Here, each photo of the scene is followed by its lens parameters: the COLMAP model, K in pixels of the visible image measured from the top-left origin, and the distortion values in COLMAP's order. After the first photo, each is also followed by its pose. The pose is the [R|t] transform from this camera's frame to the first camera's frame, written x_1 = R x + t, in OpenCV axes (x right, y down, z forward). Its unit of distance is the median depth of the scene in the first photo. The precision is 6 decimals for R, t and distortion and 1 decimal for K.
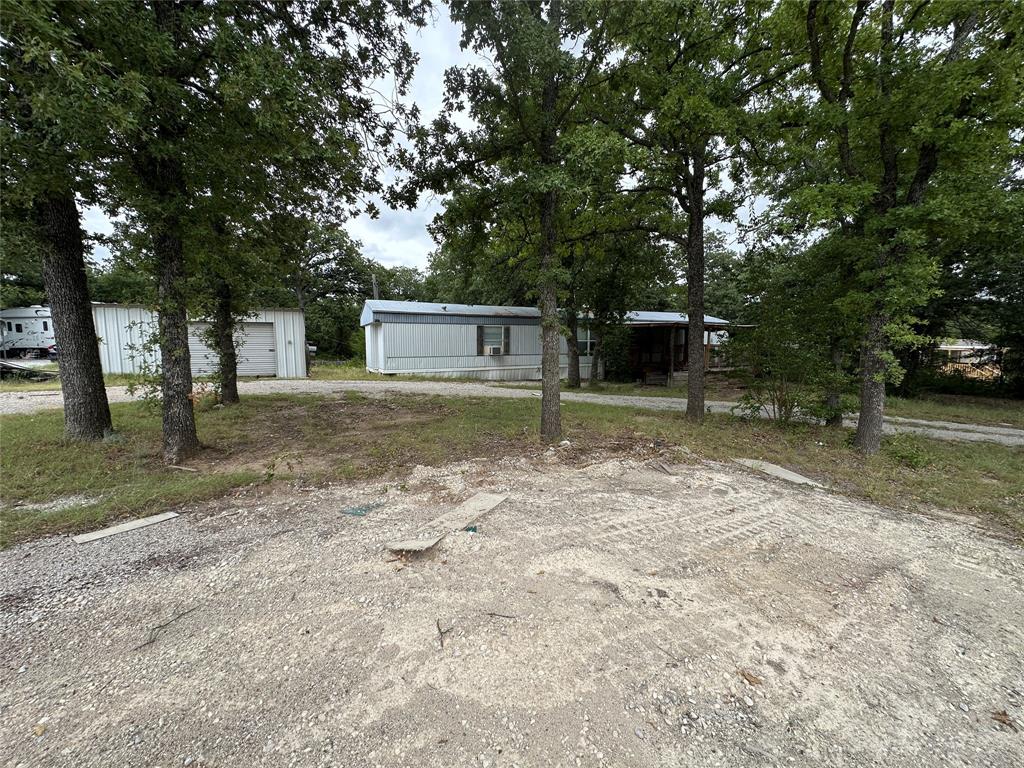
lens RADIAL K [[408.6, 0, 510.7], [0, 408.6, 385.2], [0, 0, 1]] dist [-0.006121, 0.001411]
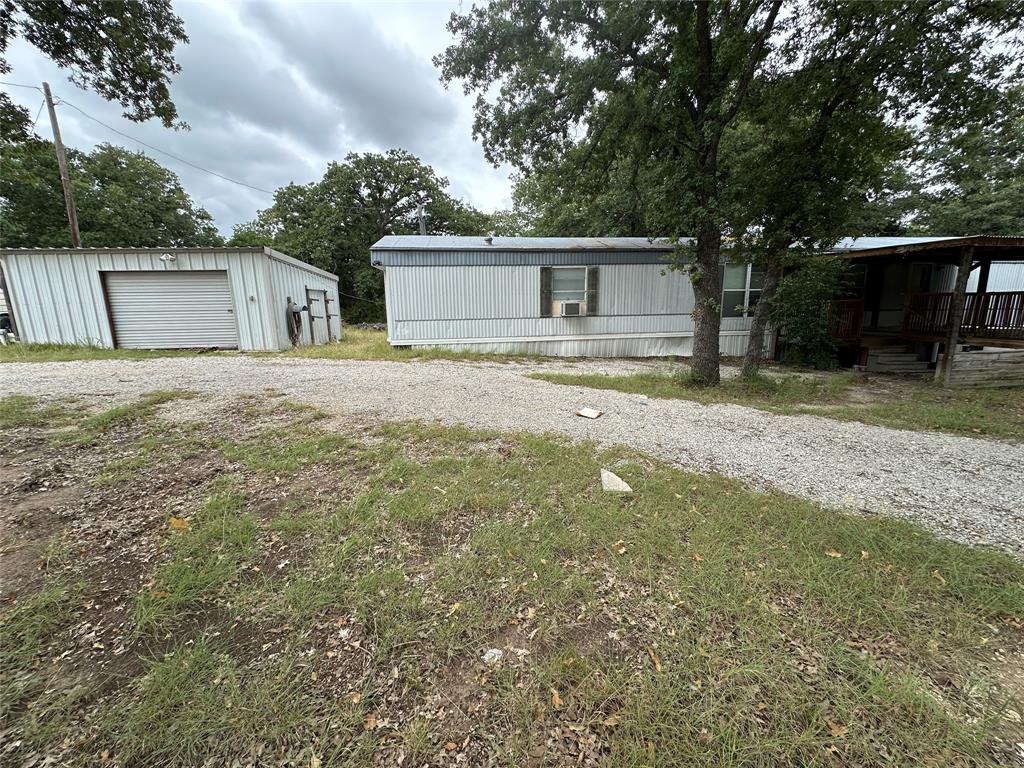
lens RADIAL K [[408.6, 0, 509.9], [0, 408.6, 385.7], [0, 0, 1]] dist [-0.006121, 0.001411]
pose [[0.943723, 0.049652, -0.326988, 0.079844], [-0.018972, 0.995166, 0.096359, -0.027469], [0.330192, -0.084732, 0.940103, 0.390102]]
